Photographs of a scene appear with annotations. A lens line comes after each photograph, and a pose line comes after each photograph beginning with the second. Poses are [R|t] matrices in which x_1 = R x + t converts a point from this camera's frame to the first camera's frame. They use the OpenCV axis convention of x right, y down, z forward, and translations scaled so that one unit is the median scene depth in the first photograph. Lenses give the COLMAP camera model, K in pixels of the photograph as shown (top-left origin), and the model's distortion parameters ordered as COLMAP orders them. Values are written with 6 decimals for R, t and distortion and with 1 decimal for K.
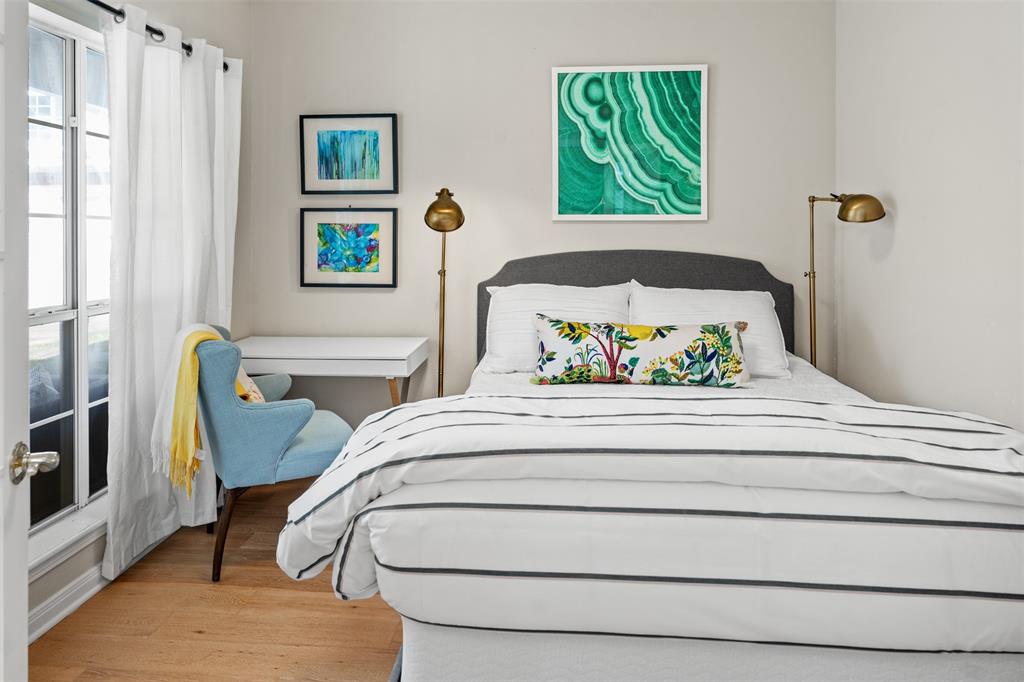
lens RADIAL K [[636.1, 0, 511.4], [0, 636.1, 349.7], [0, 0, 1]] dist [0.001586, -0.001350]
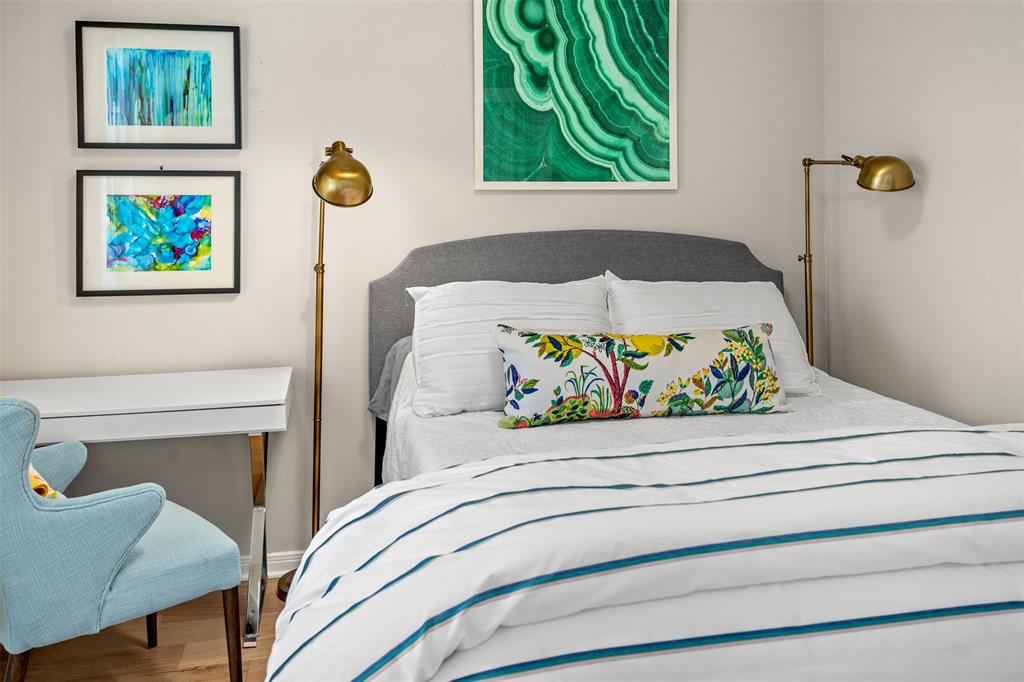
lens RADIAL K [[846.8, 0, 512.5], [0, 846.8, 332.9], [0, 0, 1]] dist [0.002808, 0.005932]
pose [[0.960398, -0.047389, 0.274573, -0.169534], [0.057028, 0.998001, -0.027226, -0.019398], [-0.272734, 0.041806, 0.961181, 0.105206]]
